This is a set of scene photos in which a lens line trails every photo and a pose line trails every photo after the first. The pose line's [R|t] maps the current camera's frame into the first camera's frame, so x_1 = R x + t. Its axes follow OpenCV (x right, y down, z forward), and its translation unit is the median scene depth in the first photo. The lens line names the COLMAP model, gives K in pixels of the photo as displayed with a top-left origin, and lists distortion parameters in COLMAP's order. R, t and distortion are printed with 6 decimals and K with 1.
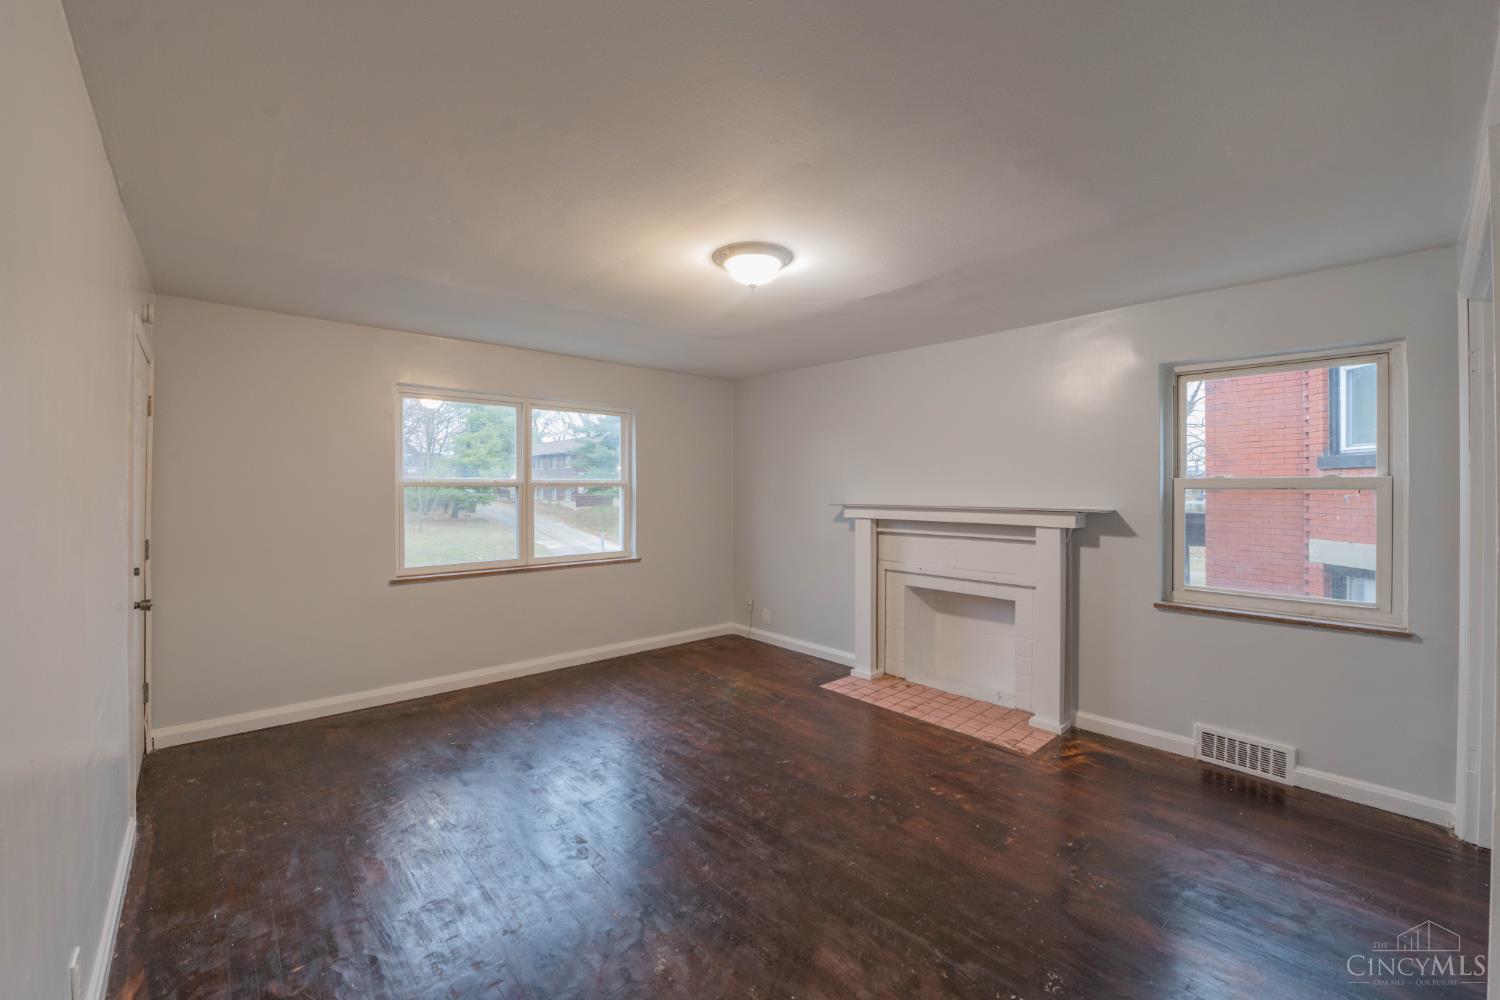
lens RADIAL K [[605.8, 0, 742.6], [0, 605.8, 488.0], [0, 0, 1]] dist [-0.015648, -0.000692]
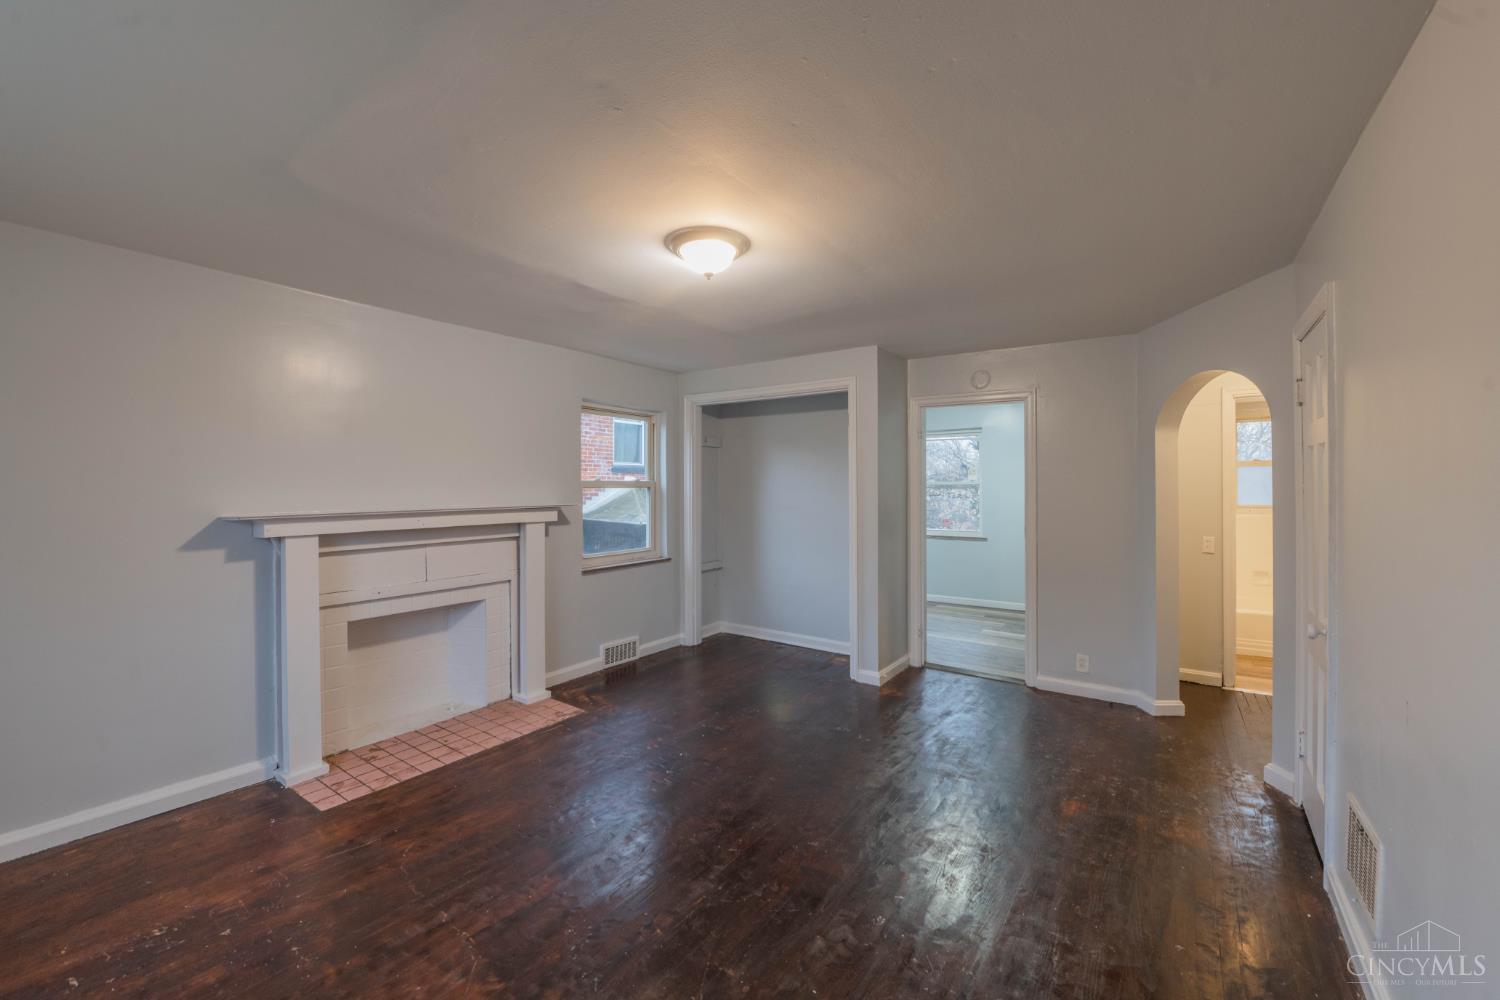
lens RADIAL K [[605.8, 0, 745.2], [0, 605.8, 486.3], [0, 0, 1]] dist [-0.015648, -0.000692]
pose [[-0.229676, -0.000004, 0.973267, -0.668907], [0.004668, 0.999988, 0.001105, -0.001728], [-0.973256, 0.004797, -0.229673, 0.850907]]
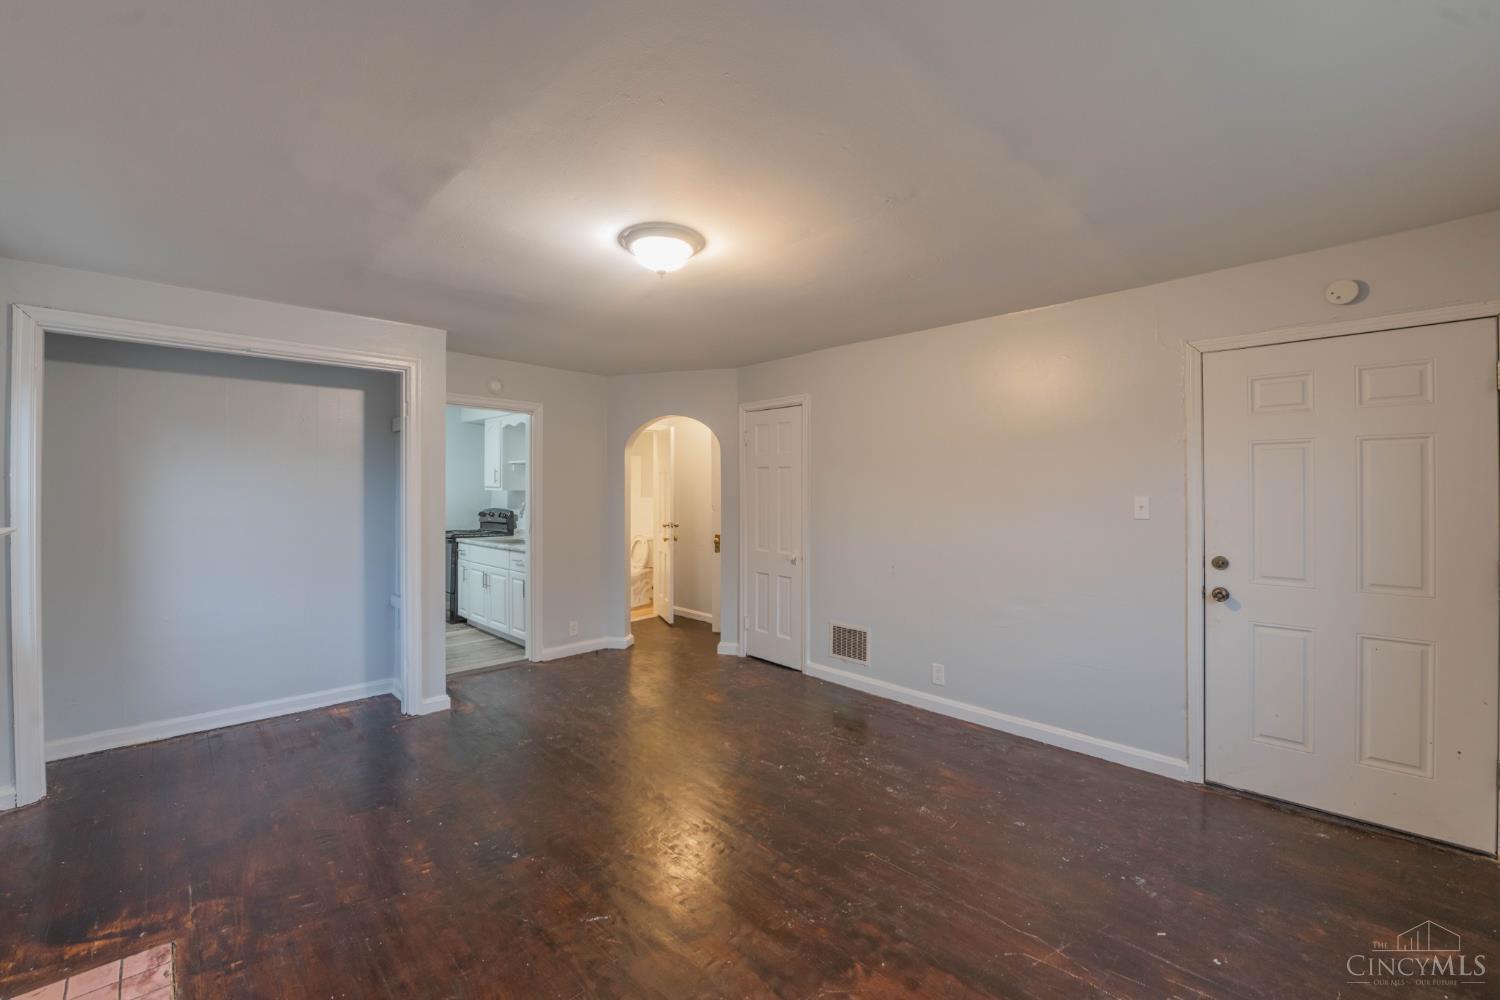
lens RADIAL K [[605.8, 0, 748.7], [0, 605.8, 487.3], [0, 0, 1]] dist [-0.015648, -0.000692]
pose [[-0.997907, 0.001382, -0.064653, -0.041577], [0.001327, 0.999999, 0.000894, 0.000320], [0.064654, 0.000807, -0.997907, 1.419057]]
